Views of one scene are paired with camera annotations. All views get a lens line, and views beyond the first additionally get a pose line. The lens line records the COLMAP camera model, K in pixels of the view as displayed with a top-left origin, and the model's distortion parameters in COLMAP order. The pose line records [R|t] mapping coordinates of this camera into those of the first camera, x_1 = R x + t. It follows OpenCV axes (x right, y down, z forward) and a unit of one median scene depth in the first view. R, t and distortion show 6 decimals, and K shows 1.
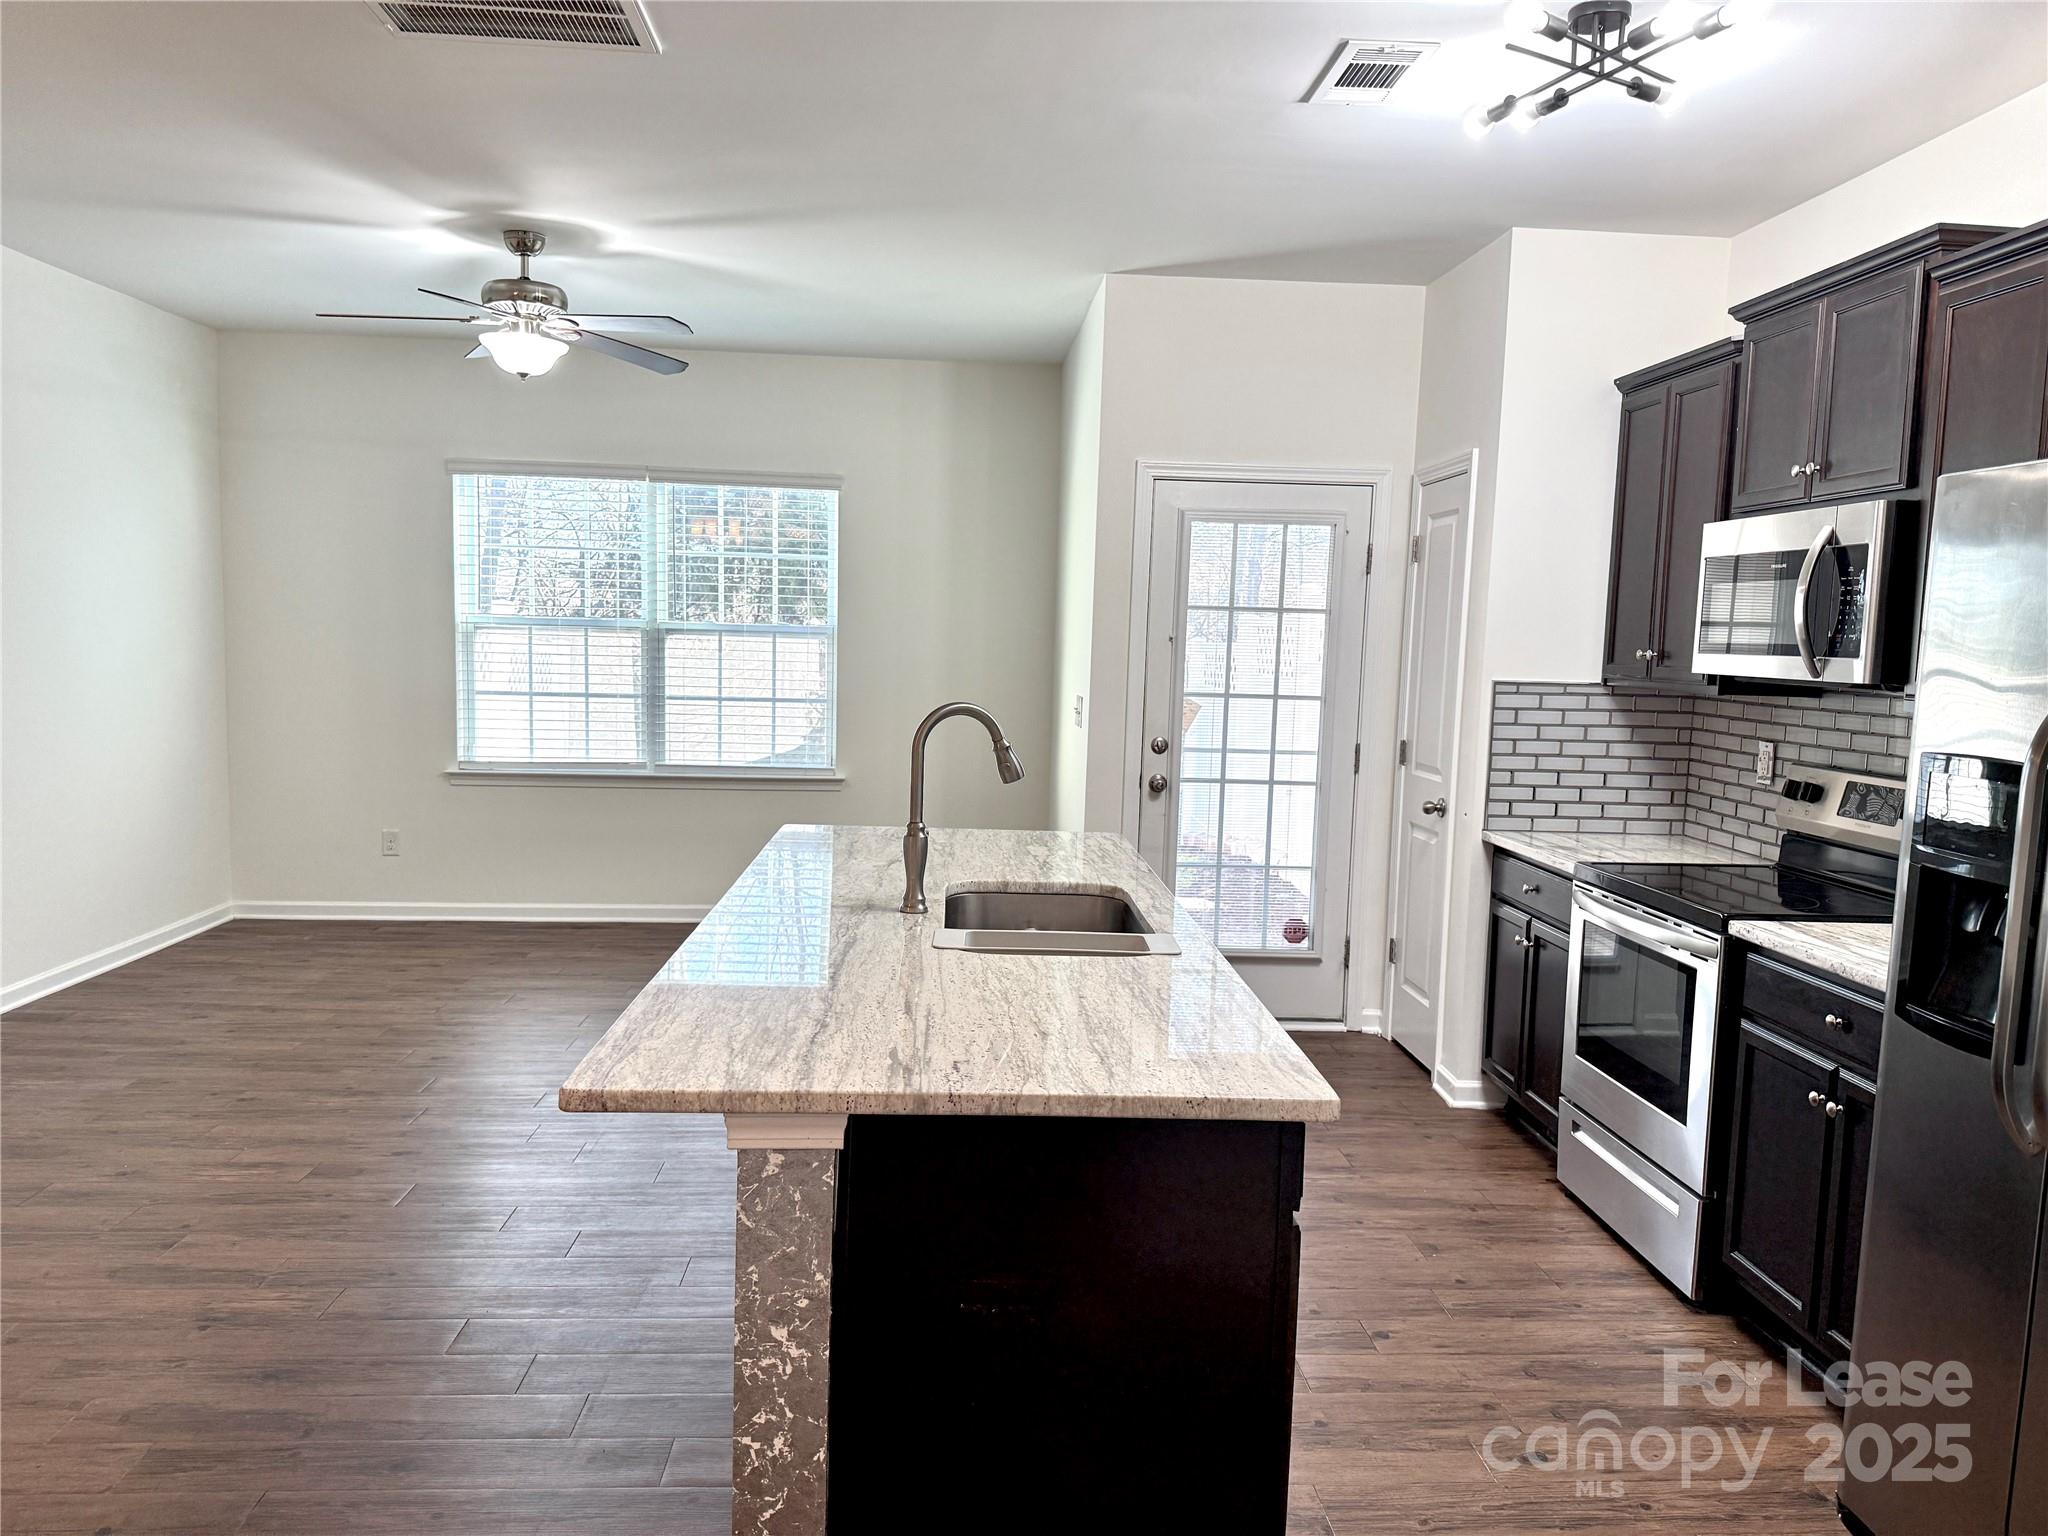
lens RADIAL K [[1464.6, 0, 1070.3], [0, 1464.6, 792.5], [0, 0, 1]] dist [0.002716, -0.002813]
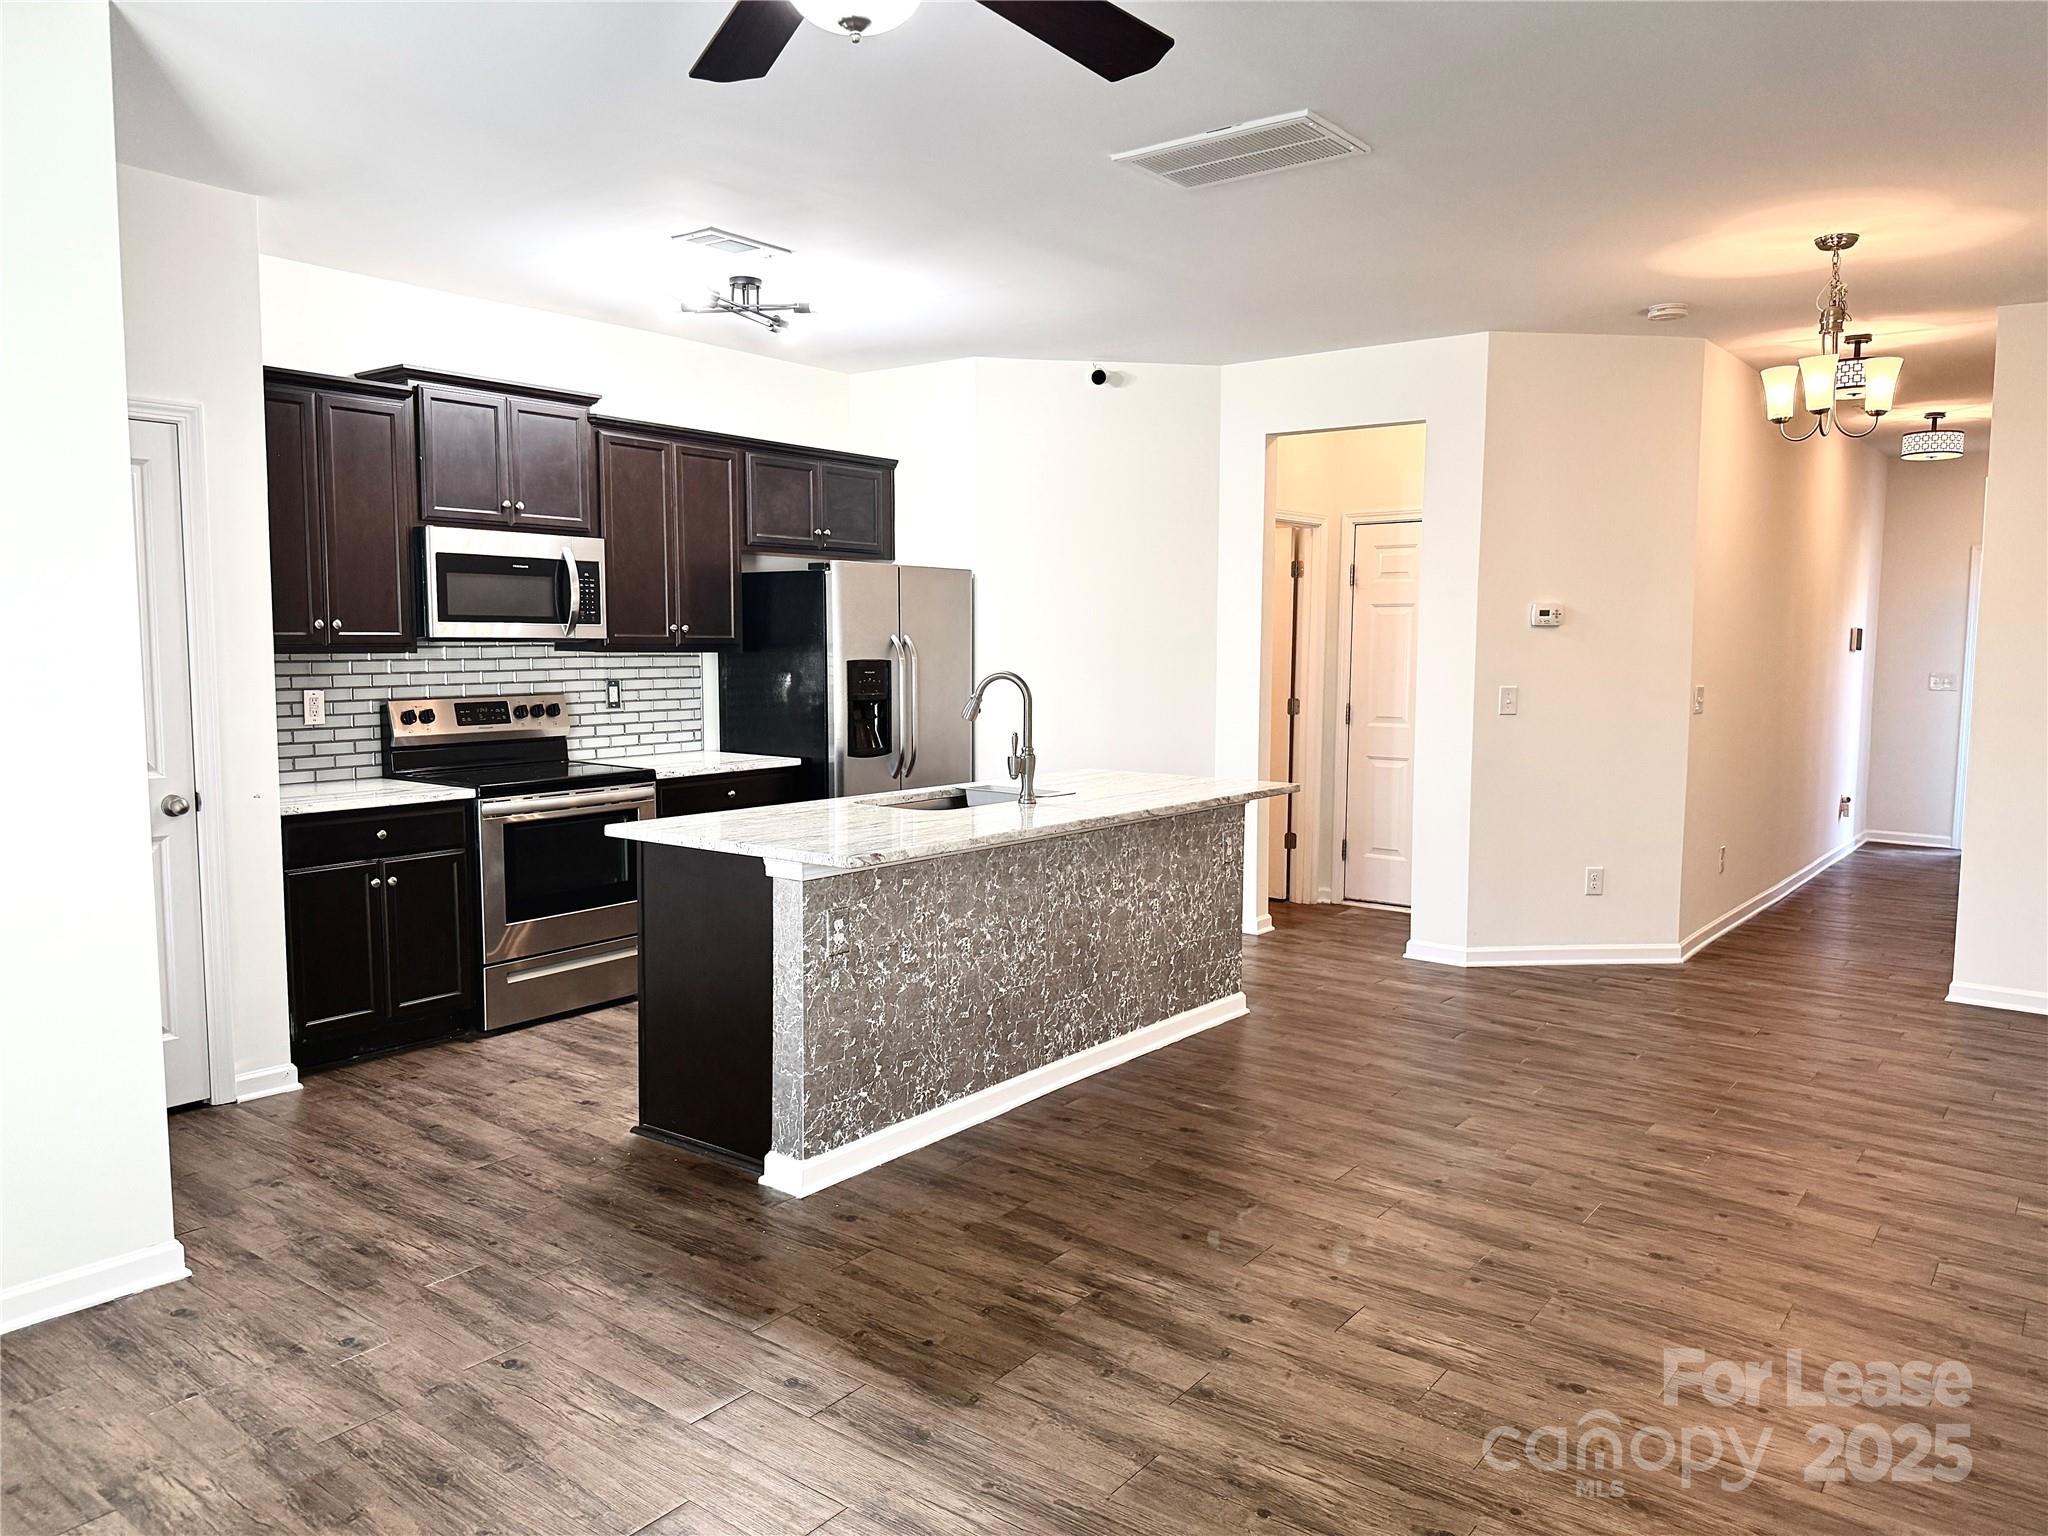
lens RADIAL K [[1464.6, 0, 1026.8], [0, 1464.6, 772.9], [0, 0, 1]] dist [0.002716, -0.002813]
pose [[-0.743140, -0.095740, 0.662251, -0.885198], [0.041407, 0.981234, 0.188320, -0.189606], [-0.667854, 0.167370, -0.725230, 1.640773]]
